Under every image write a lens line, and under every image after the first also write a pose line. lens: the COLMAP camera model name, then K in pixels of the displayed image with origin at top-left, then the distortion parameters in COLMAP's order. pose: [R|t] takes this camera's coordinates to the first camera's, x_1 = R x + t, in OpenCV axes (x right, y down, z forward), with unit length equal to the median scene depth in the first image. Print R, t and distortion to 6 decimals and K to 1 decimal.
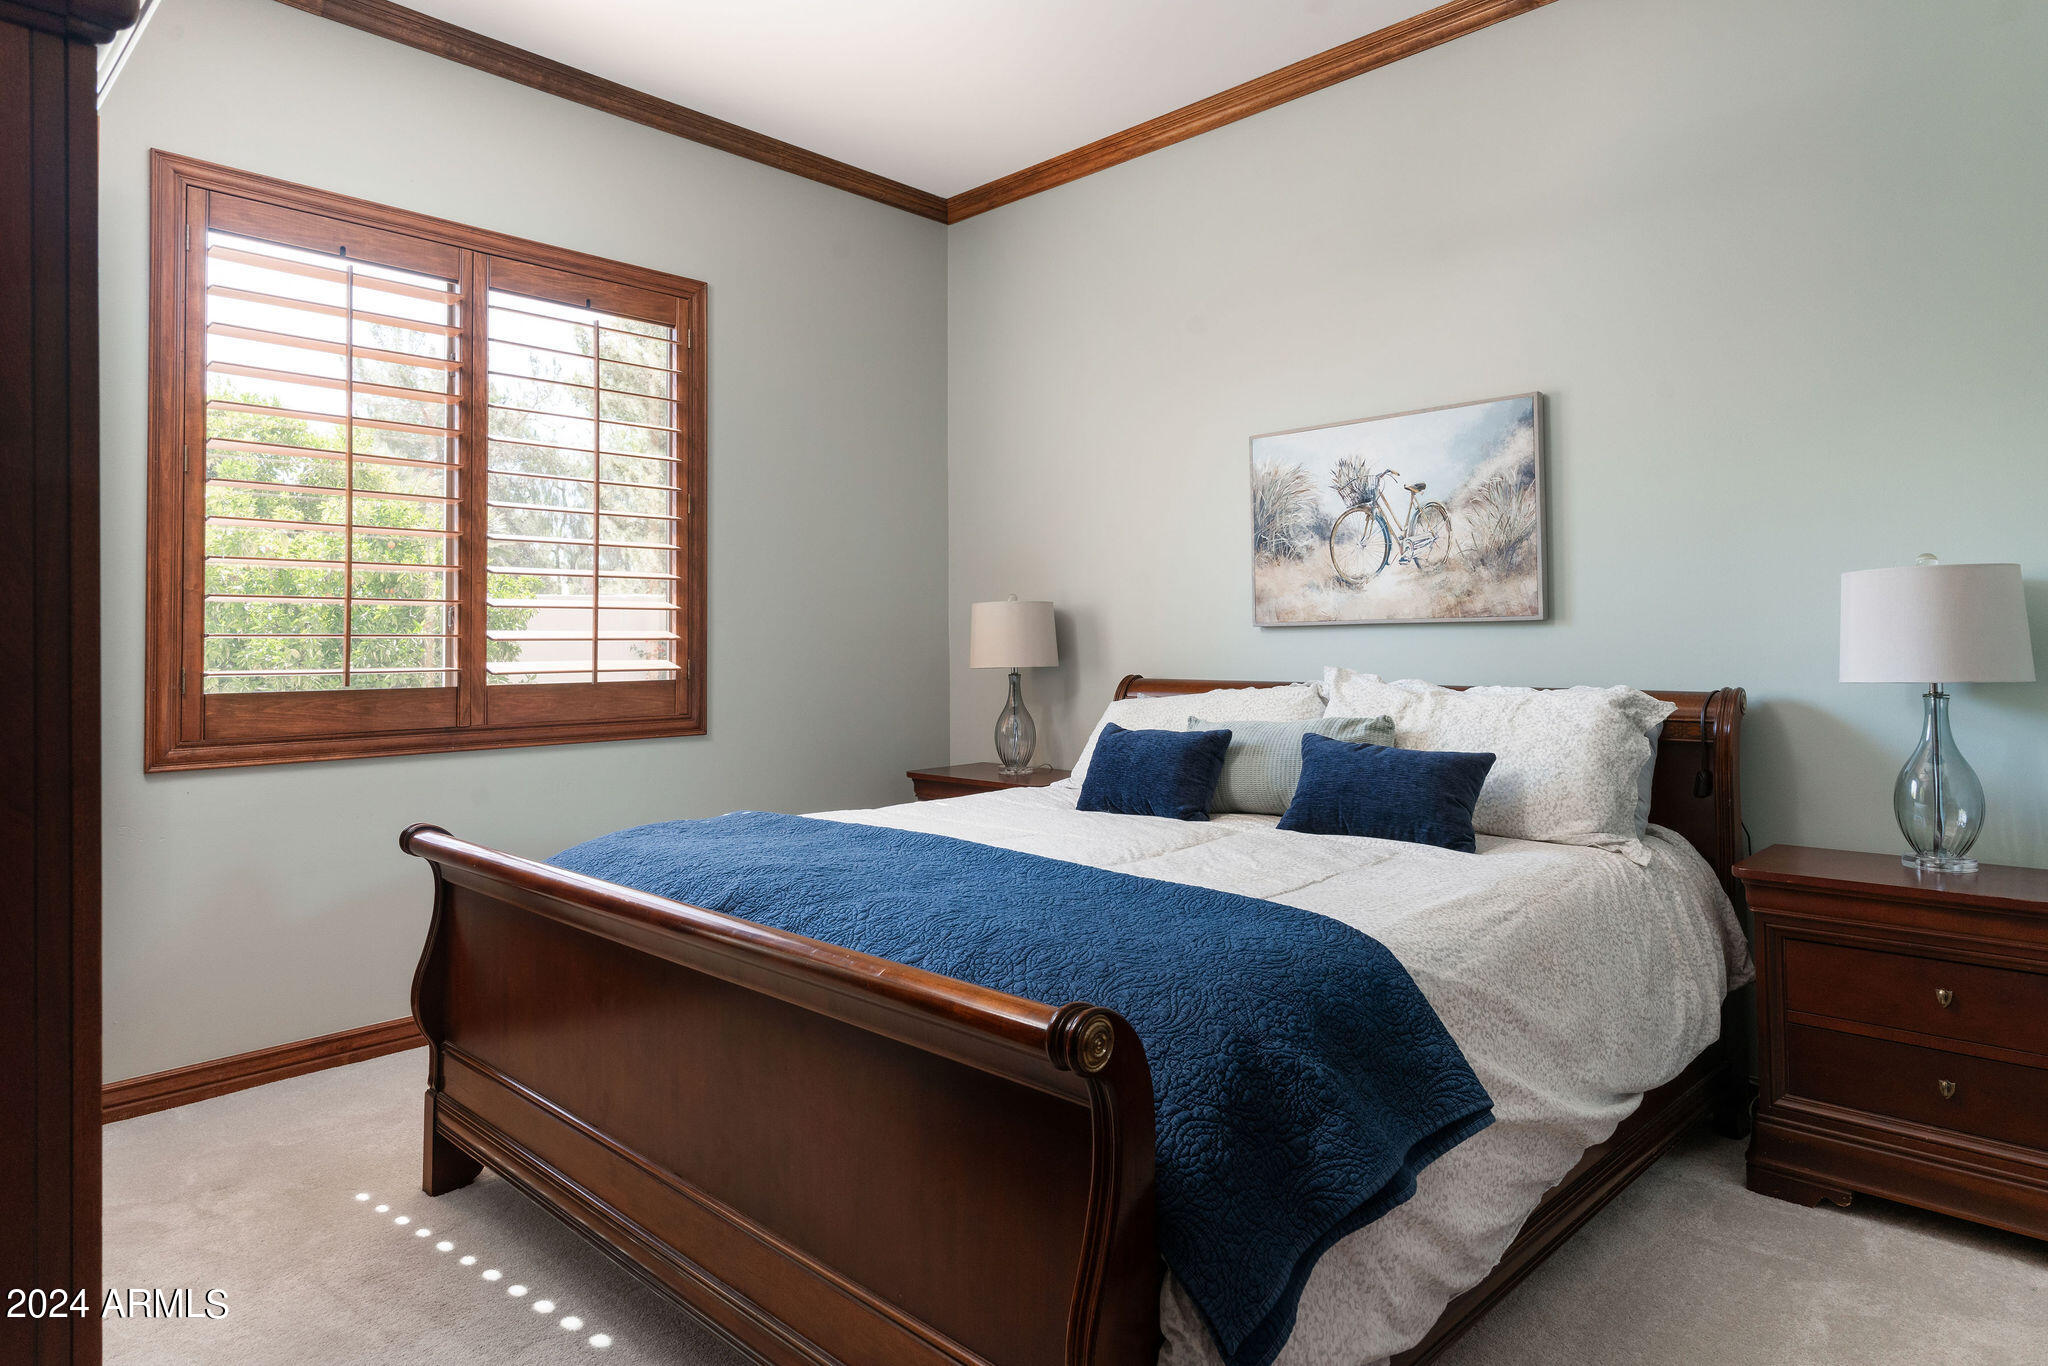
lens RADIAL K [[1186.0, 0, 1026.3], [0, 1186.0, 628.1], [0, 0, 1]] dist [0.003230, 0.000063]
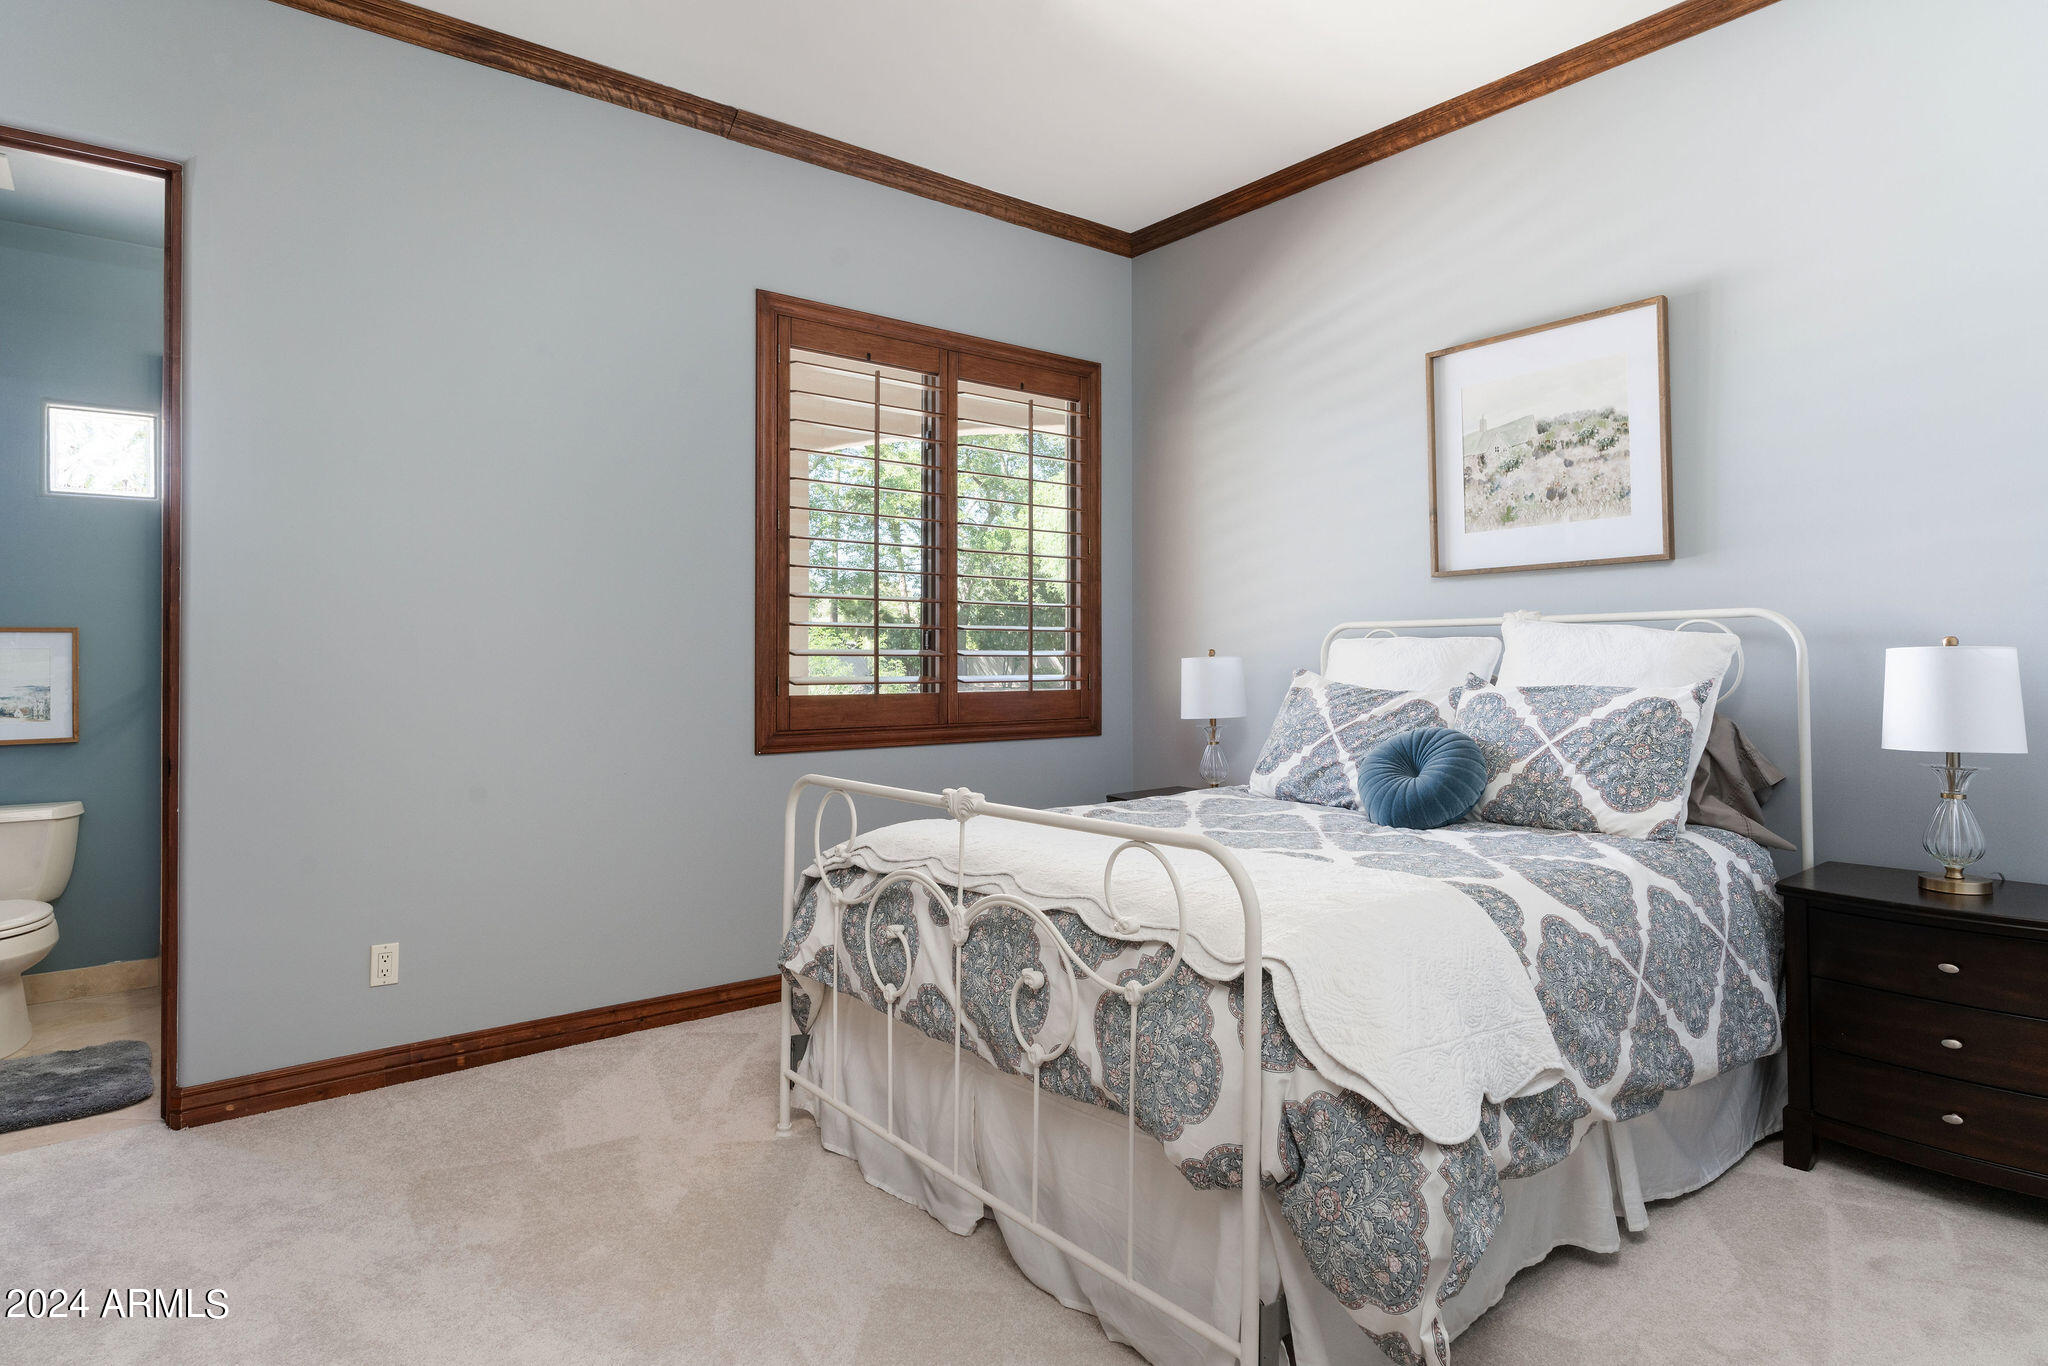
lens RADIAL K [[1186.0, 0, 1026.3], [0, 1186.0, 628.1], [0, 0, 1]] dist [0.003230, 0.000063]
pose [[0.993020, 0.003825, -0.117884, -0.228212], [-0.005616, 0.999874, -0.014867, -0.001387], [0.117812, 0.015426, 0.992916, -0.238856]]
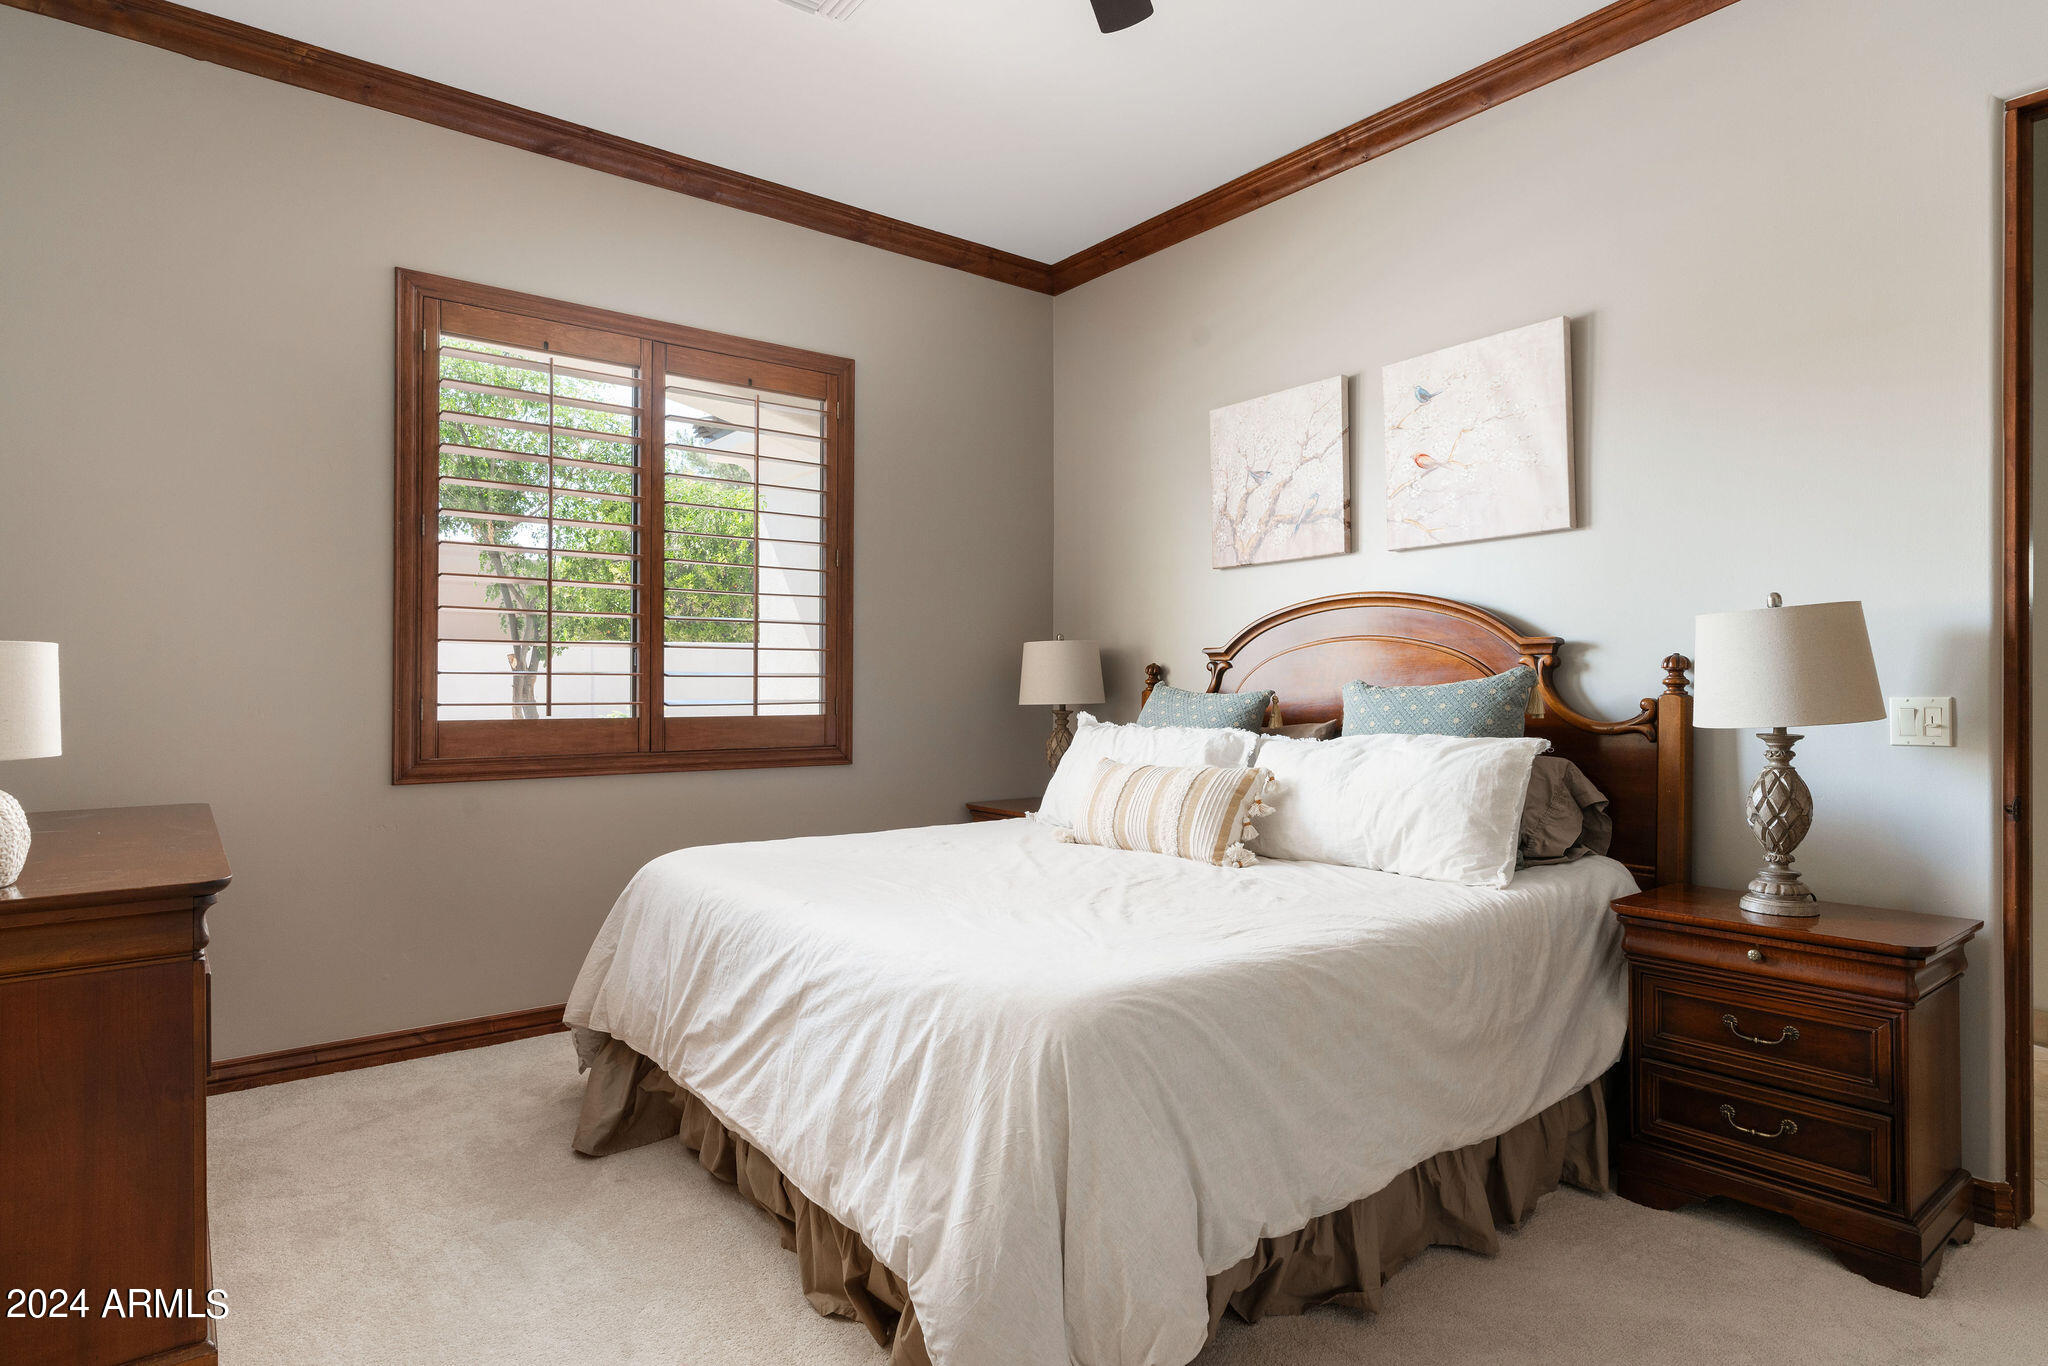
lens RADIAL K [[1066.1, 0, 979.1], [0, 1066.1, 678.2], [0, 0, 1]] dist [-0.003245, -0.000055]
pose [[0.982873, 0.008058, -0.184108, 0.038778], [-0.006802, 0.999949, 0.007450, 0.000904], [0.184158, -0.006070, 0.982878, 0.037549]]
